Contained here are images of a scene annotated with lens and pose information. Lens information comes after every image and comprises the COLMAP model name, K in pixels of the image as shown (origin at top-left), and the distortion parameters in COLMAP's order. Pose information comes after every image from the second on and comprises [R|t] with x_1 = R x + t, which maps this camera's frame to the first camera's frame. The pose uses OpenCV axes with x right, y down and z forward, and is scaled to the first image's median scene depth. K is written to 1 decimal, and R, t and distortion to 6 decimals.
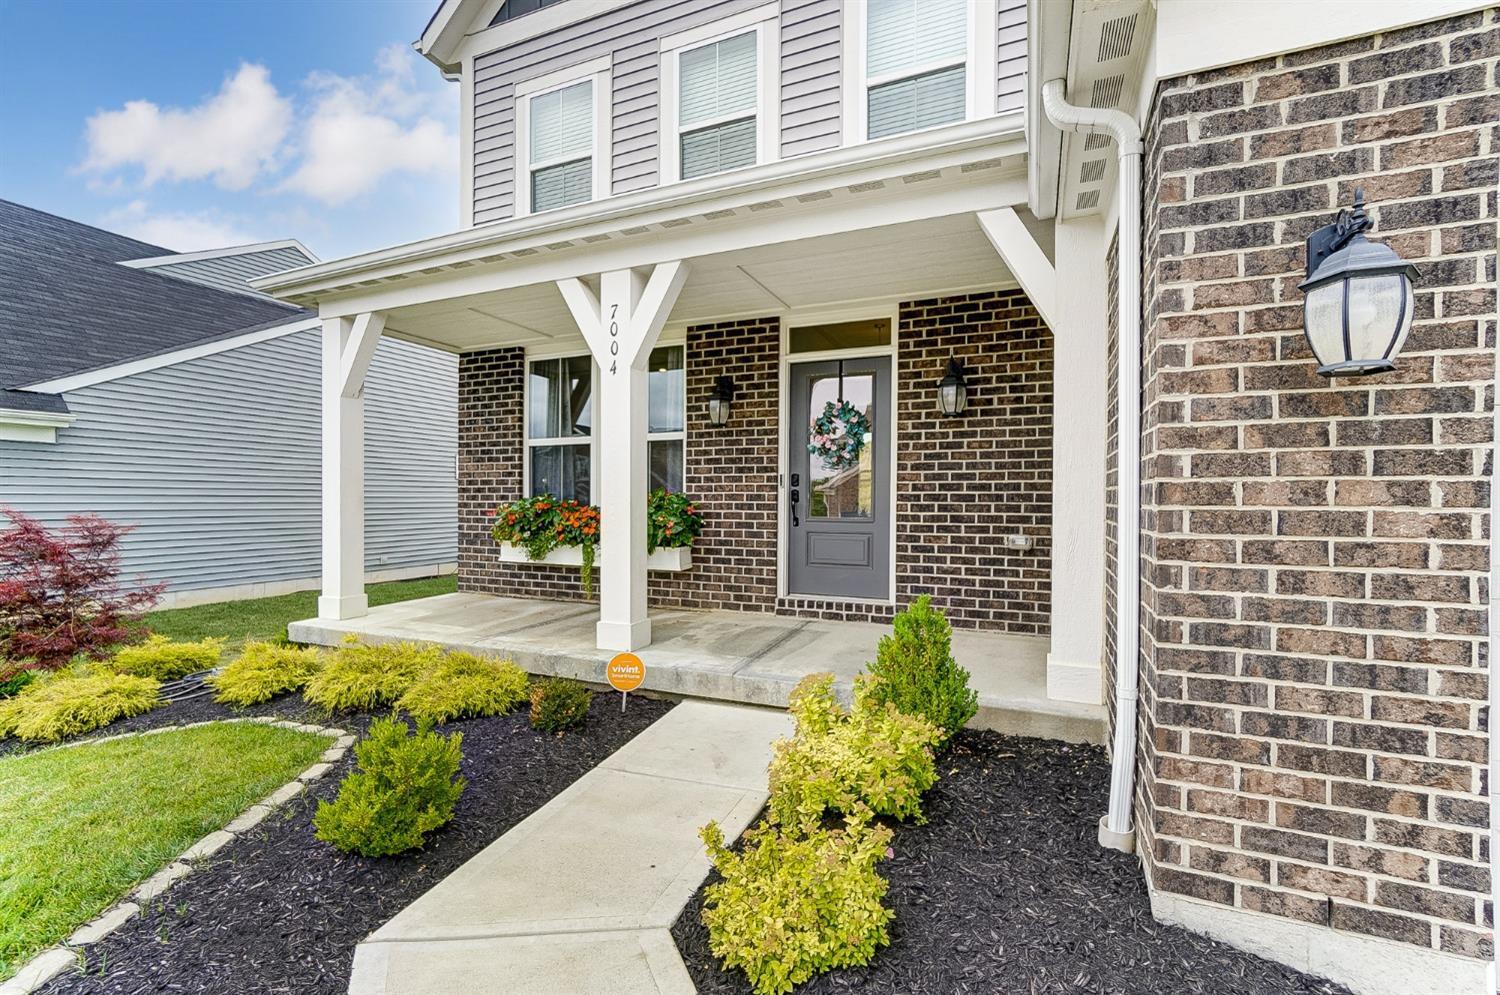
lens RADIAL K [[695.0, 0, 747.3], [0, 695.0, 508.8], [0, 0, 1]] dist [-0.002075, -0.000125]
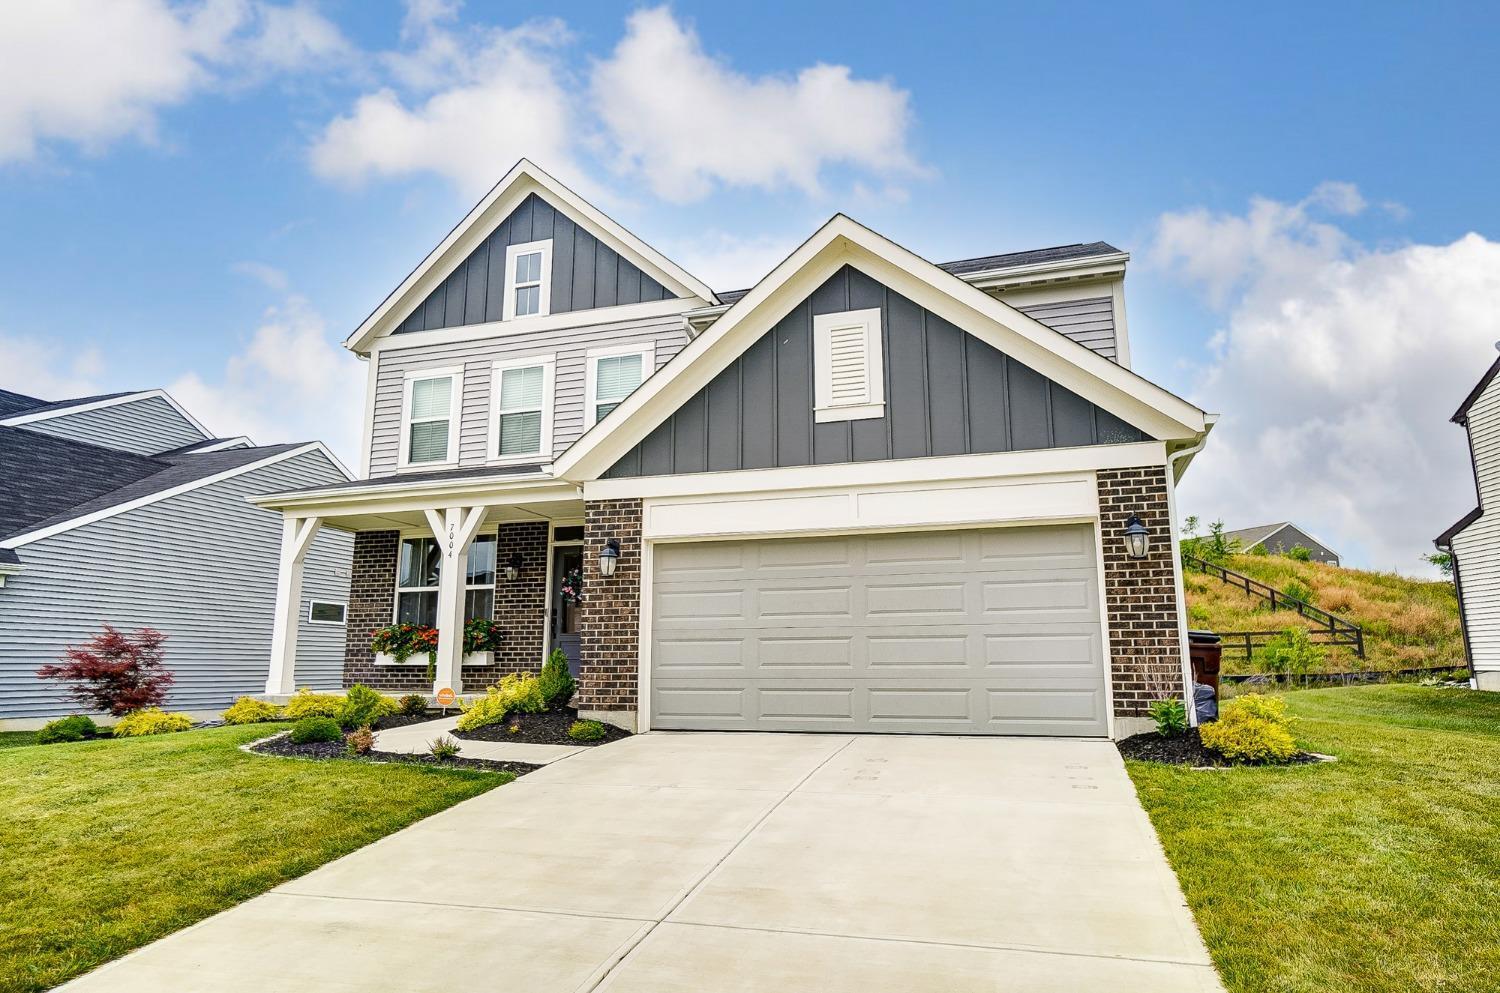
lens RADIAL K [[963.7, 0, 753.1], [0, 963.7, 490.6], [0, 0, 1]] dist [-0.003512, 0.000343]
pose [[0.996575, 0.014113, 0.081475, 0.362014], [0.002133, 0.980611, -0.195954, 0.134484], [-0.082661, 0.195457, 0.977222, -1.472361]]
